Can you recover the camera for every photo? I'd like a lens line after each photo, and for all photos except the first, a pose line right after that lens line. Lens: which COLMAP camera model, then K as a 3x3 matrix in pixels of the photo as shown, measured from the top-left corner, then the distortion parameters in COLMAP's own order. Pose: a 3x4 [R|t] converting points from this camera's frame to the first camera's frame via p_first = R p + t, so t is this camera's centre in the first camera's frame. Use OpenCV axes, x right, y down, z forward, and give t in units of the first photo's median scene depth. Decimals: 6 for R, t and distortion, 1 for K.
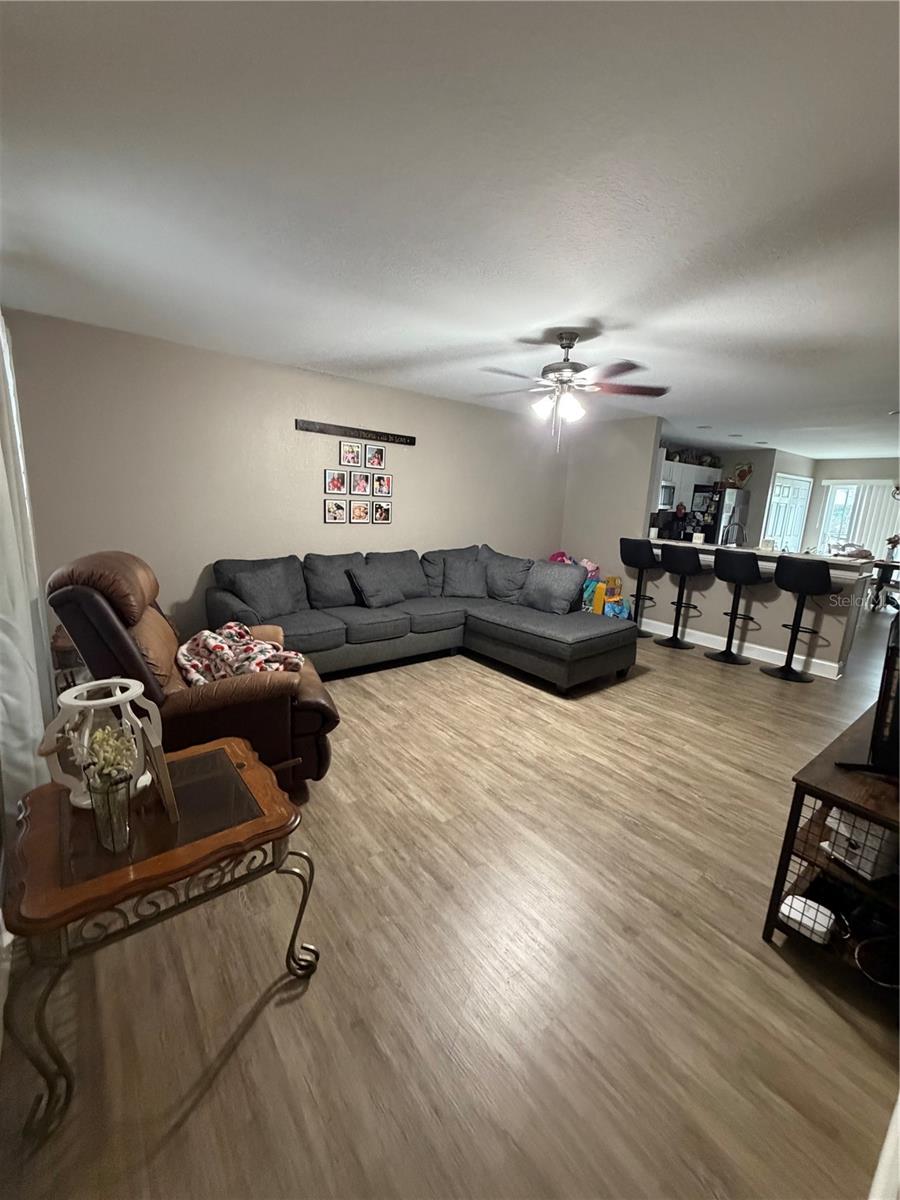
lens RADIAL K [[480.7, 0, 457.9], [0, 480.7, 594.9], [0, 0, 1]] dist [0.016720, 0.000127]
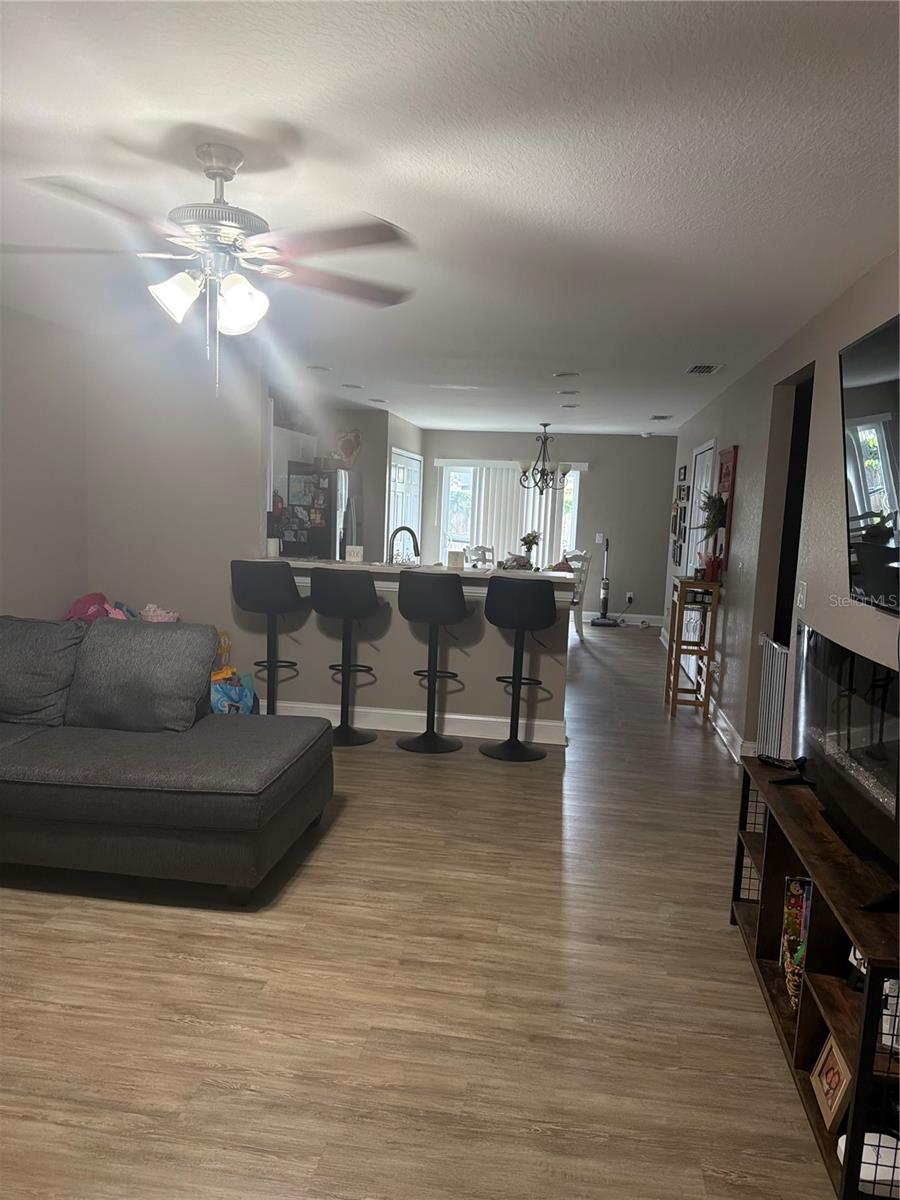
lens RADIAL K [[837.0, 0, 456.1], [0, 837.0, 604.6], [0, 0, 1]] dist [0.077181, -0.139233]
pose [[0.738860, -0.096396, 0.666929, -0.126085], [0.128662, 0.991688, 0.000797, -0.047153], [-0.661463, 0.085220, 0.745121, 0.179958]]
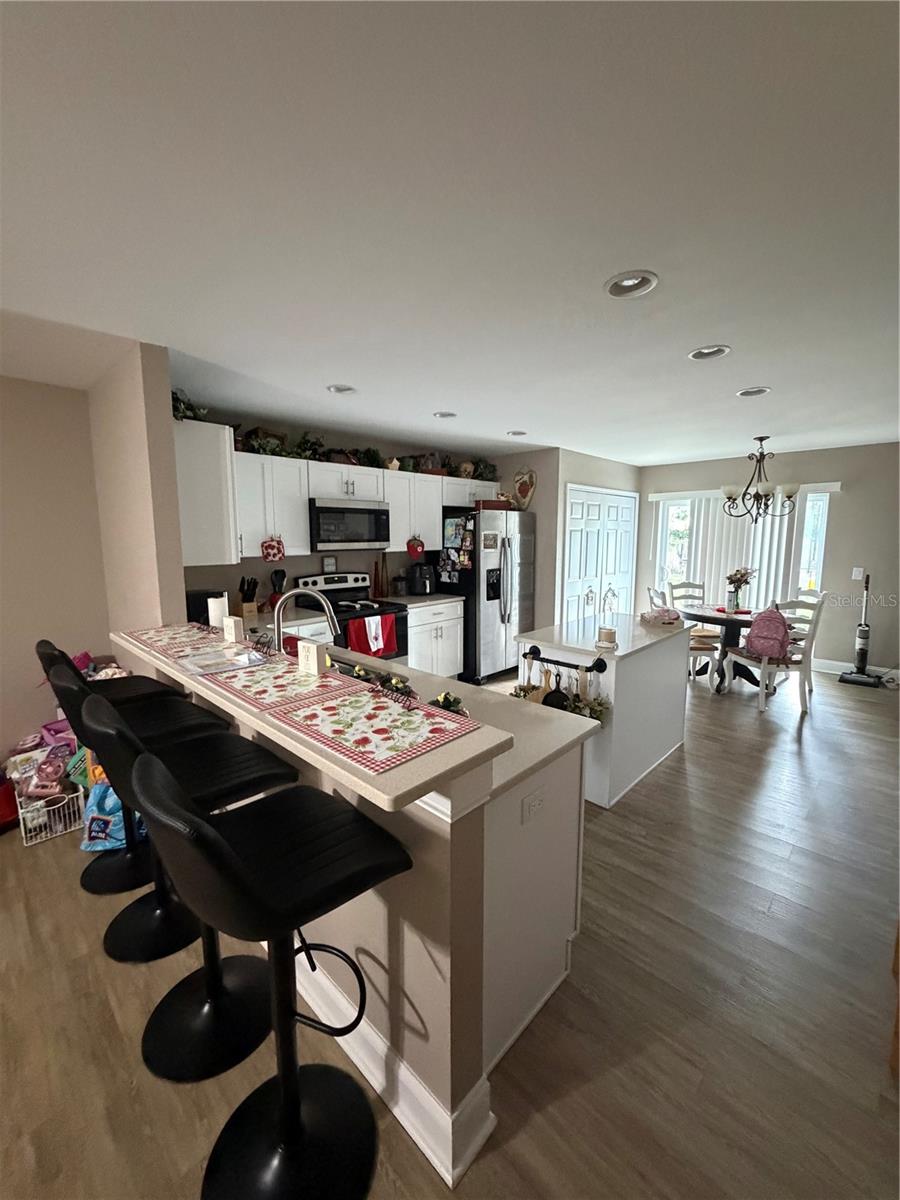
lens RADIAL K [[478.0, 0, 447.0], [0, 478.0, 597.1], [0, 0, 1]] dist [-0.008648, 0.000028]
pose [[0.992086, -0.064609, 0.107661, 0.764229], [0.071667, 0.995435, -0.063028, -0.129064], [-0.103098, 0.070245, 0.992188, 0.711463]]
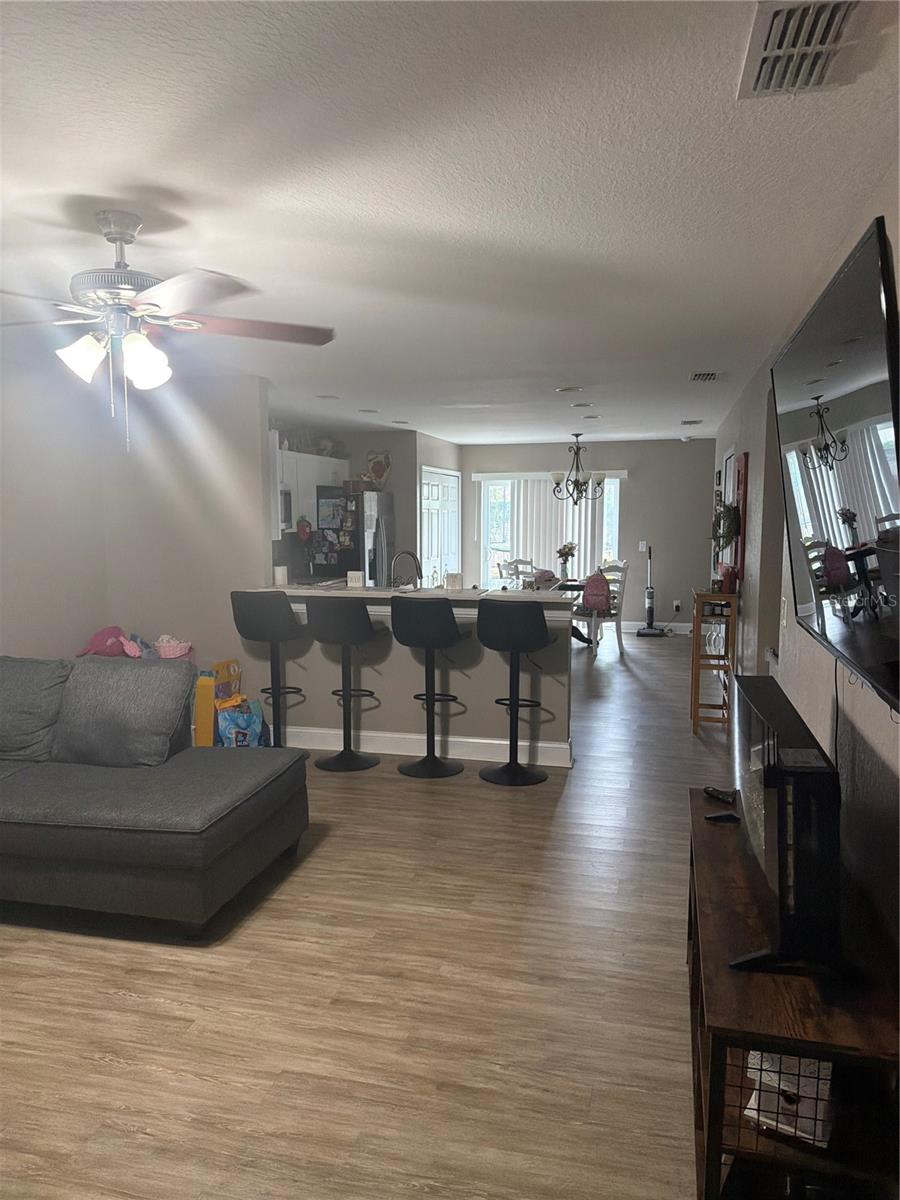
lens RADIAL K [[839.3, 0, 450.0], [0, 839.3, 600.0], [0, 0, 1]] dist [0.047636, -0.076297]
pose [[0.800514, -0.112306, 0.588697, -0.032362], [0.159524, 0.986777, -0.028675, -0.051202], [-0.577693, 0.116866, 0.807845, 0.106595]]
